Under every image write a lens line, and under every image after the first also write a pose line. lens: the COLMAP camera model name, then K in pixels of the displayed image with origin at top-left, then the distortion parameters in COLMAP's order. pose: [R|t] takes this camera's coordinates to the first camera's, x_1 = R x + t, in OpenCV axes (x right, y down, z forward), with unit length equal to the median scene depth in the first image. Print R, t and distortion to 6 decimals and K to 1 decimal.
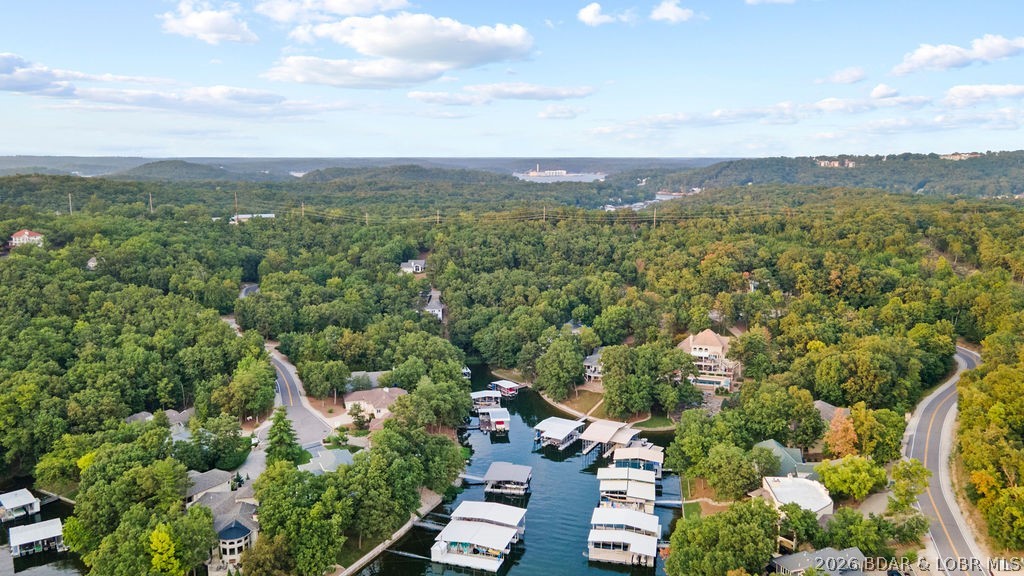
lens RADIAL K [[716.1, 0, 512.0], [0, 716.1, 288.0], [0, 0, 1]] dist [0.050044, -0.000223]
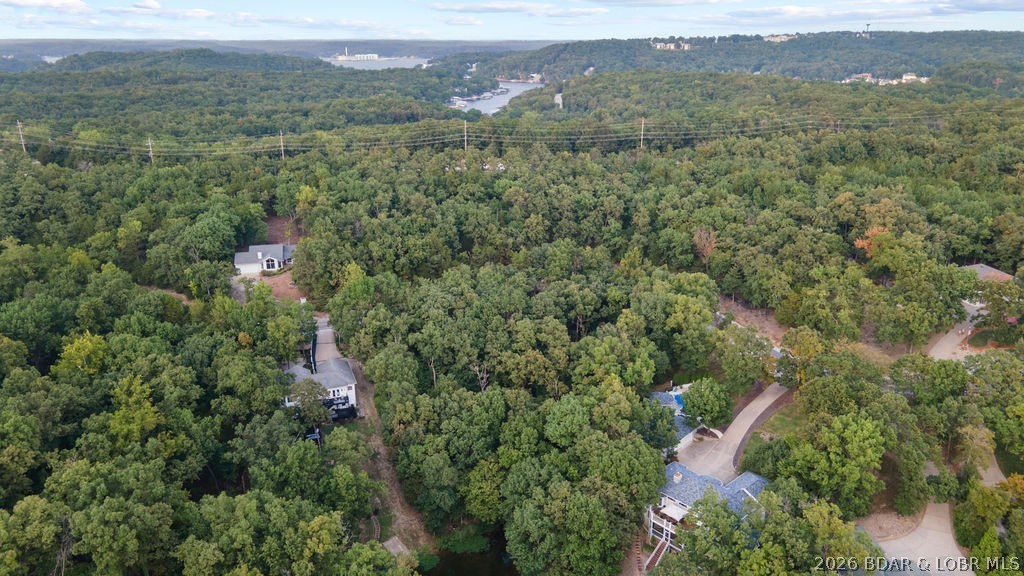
lens RADIAL K [[732.0, 0, 508.8], [0, 732.0, 286.7], [0, 0, 1]] dist [0.015431, 0.046626]
pose [[0.970463, -0.081508, 0.227063, -0.088030], [0.047929, 0.987575, 0.149660, -0.081188], [-0.236440, -0.134356, 0.962312, 0.459050]]
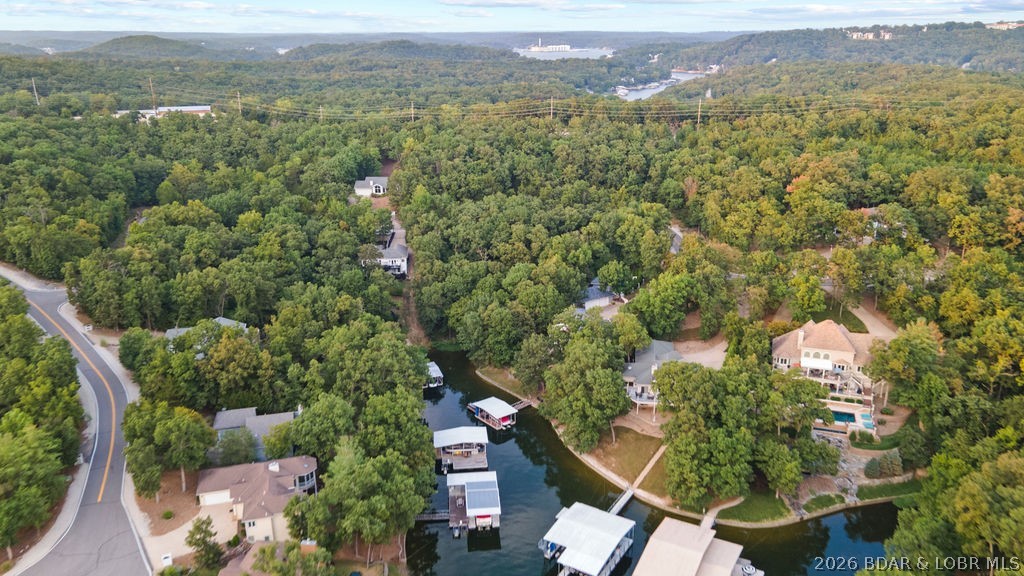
lens RADIAL K [[732.0, 0, 508.8], [0, 732.0, 286.7], [0, 0, 1]] dist [0.015431, 0.046626]
pose [[0.999977, -0.003103, -0.005951, 0.004201], [0.003984, 0.988015, 0.154306, -0.044046], [0.005400, -0.154326, 0.988005, 0.254118]]
